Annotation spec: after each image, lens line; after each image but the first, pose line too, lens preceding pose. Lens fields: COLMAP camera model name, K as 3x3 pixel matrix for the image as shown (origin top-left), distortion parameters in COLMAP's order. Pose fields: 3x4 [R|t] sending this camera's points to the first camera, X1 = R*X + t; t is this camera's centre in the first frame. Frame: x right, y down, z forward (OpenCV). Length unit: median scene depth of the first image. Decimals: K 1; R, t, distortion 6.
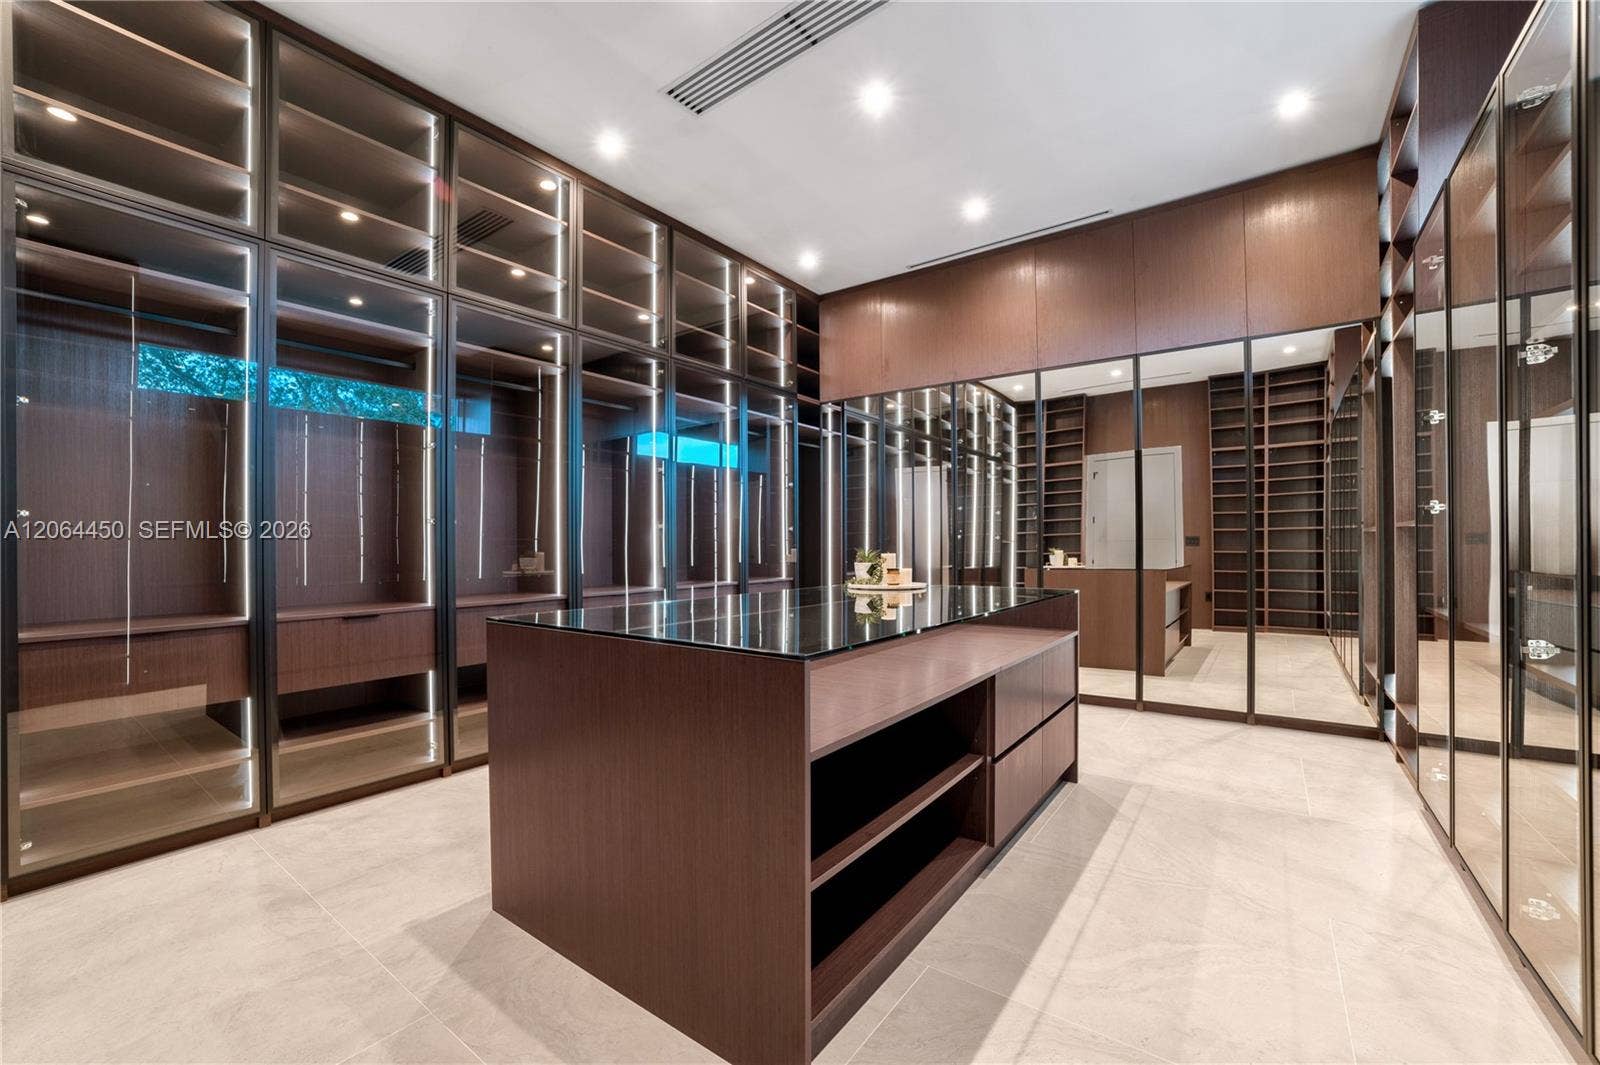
lens RADIAL K [[645.2, 0, 791.6], [0, 645.2, 543.4], [0, 0, 1]] dist [-0.014342, -0.000006]
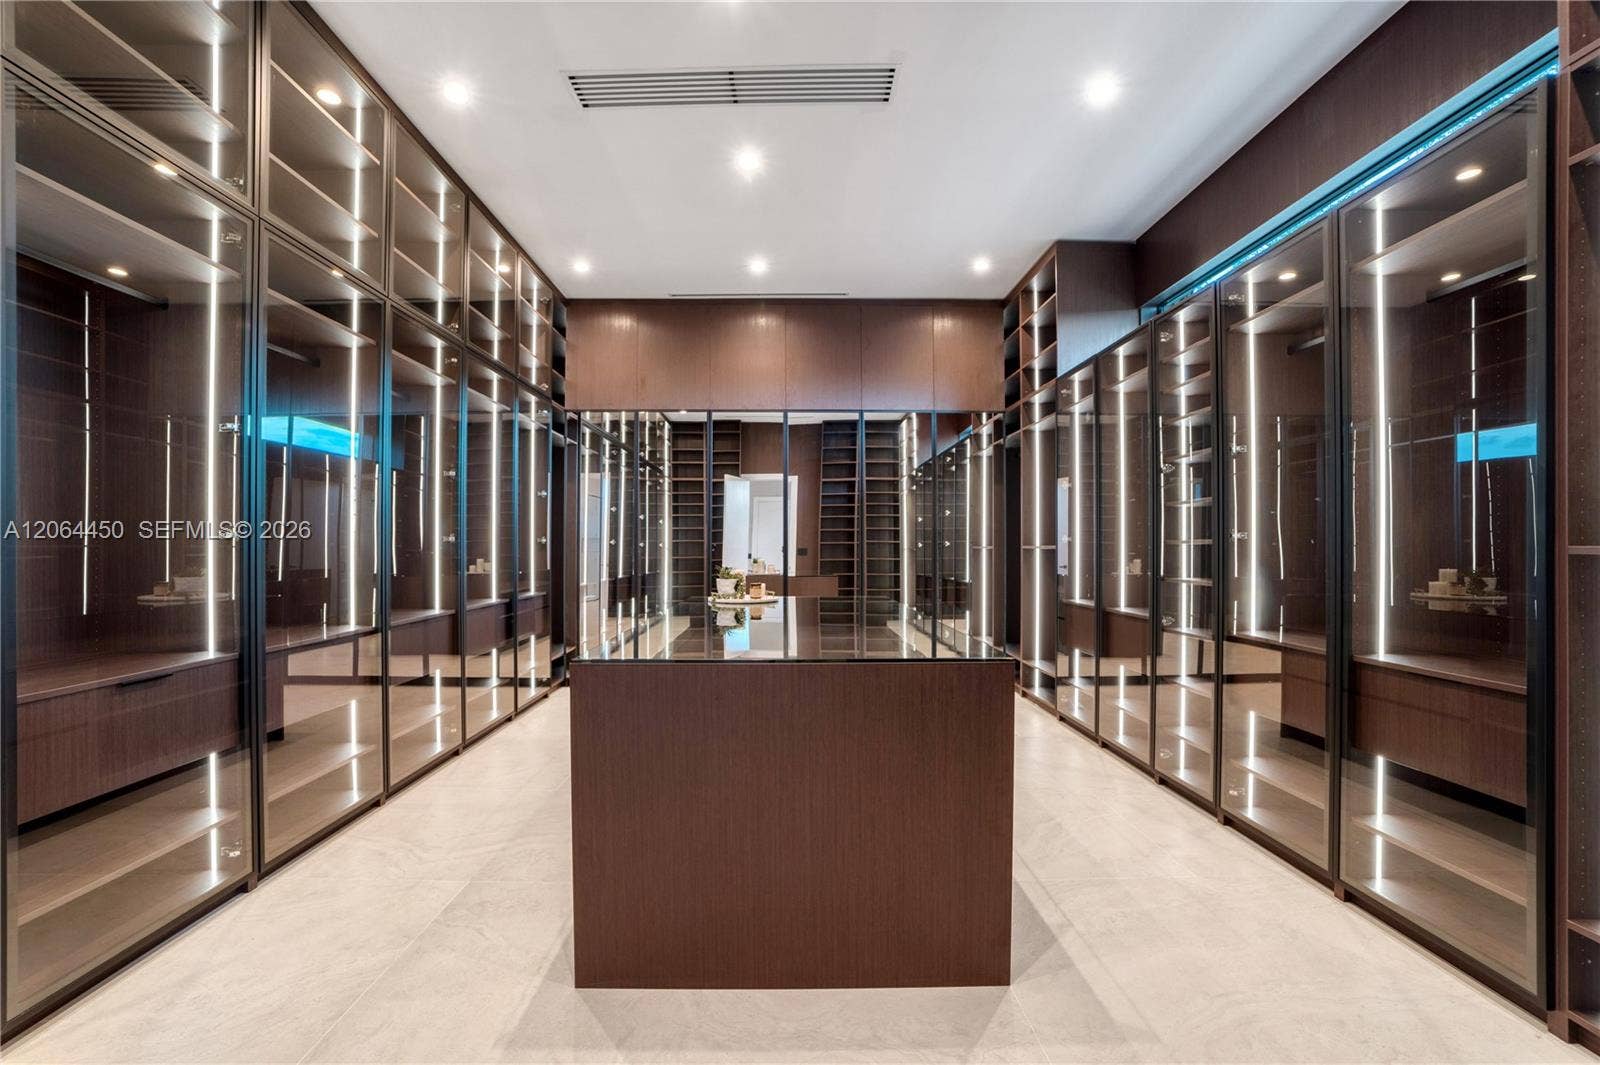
lens RADIAL K [[658.2, 0, 777.5], [0, 658.2, 539.1], [0, 0, 1]] dist [-0.037710, 0.000216]
pose [[0.791911, 0.011413, 0.610530, -0.396960], [-0.005257, 0.999916, -0.011874, -0.019345], [-0.610614, 0.006194, 0.791904, 0.063091]]
